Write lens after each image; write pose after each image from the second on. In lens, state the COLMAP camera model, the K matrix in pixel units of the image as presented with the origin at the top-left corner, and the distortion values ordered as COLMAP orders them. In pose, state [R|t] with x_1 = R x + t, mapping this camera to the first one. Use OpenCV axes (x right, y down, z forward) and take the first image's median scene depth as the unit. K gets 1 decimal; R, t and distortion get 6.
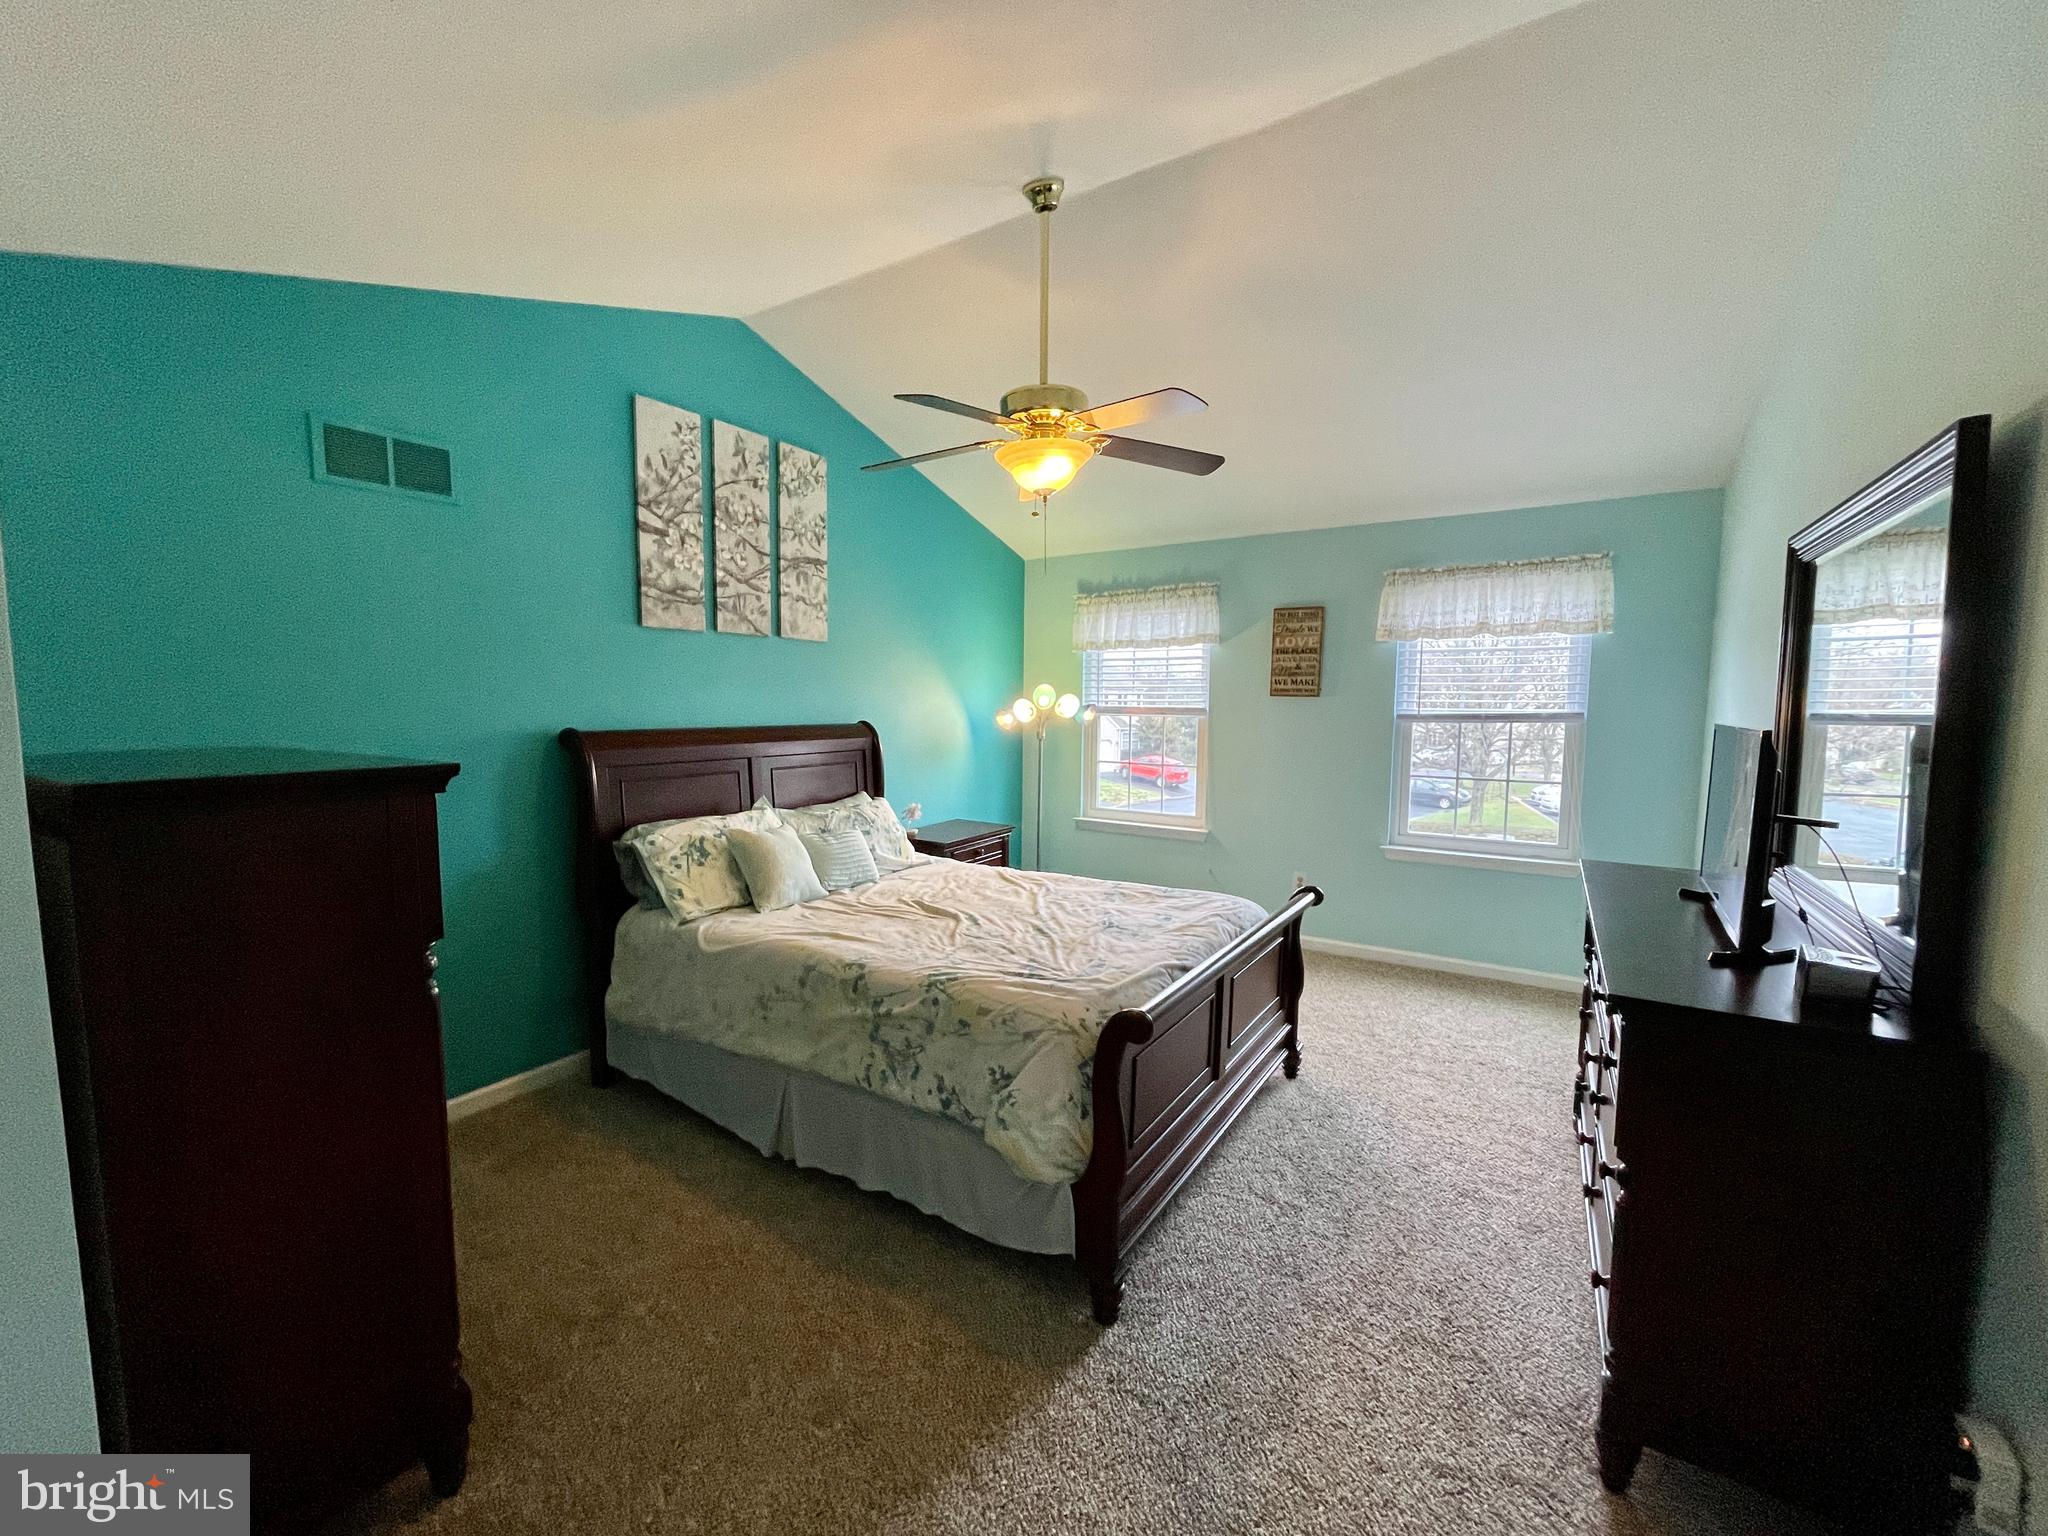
lens RADIAL K [[828.3, 0, 1009.5], [0, 828.3, 771.3], [0, 0, 1]] dist [-0.000668, -0.001370]
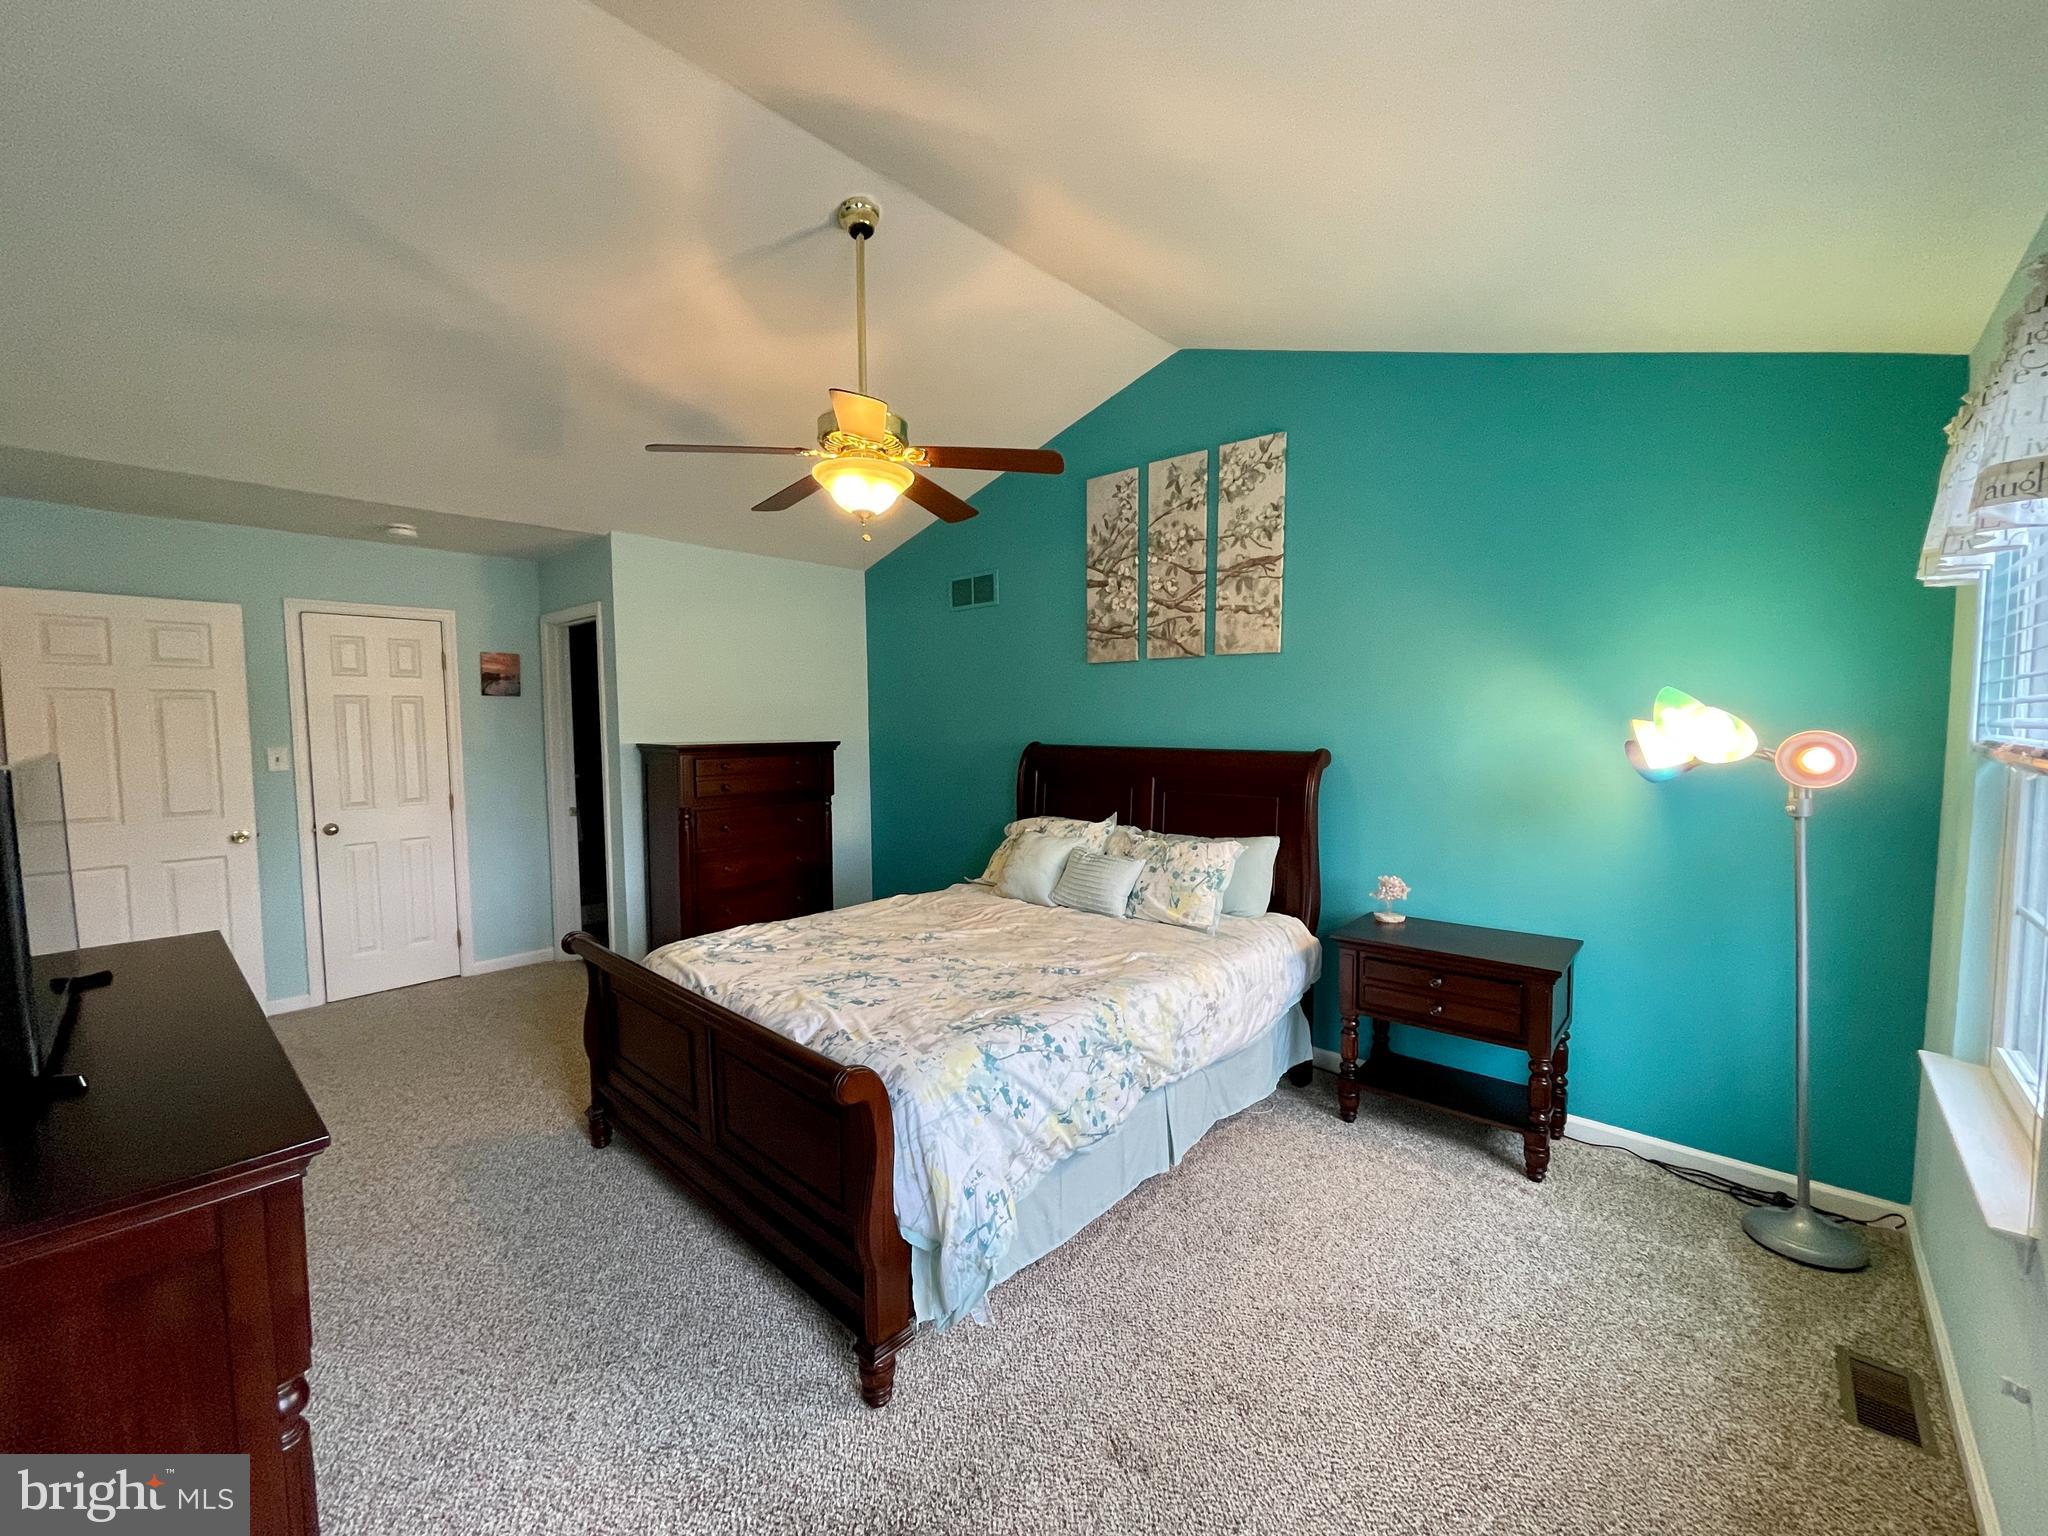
lens RADIAL K [[828.3, 0, 1009.5], [0, 828.3, 771.3], [0, 0, 1]] dist [-0.000668, -0.001370]
pose [[-0.154557, 0.062088, -0.986031, 0.740494], [-0.074629, 0.994438, 0.074315, -0.088499], [0.985161, 0.085072, -0.149063, 0.981370]]
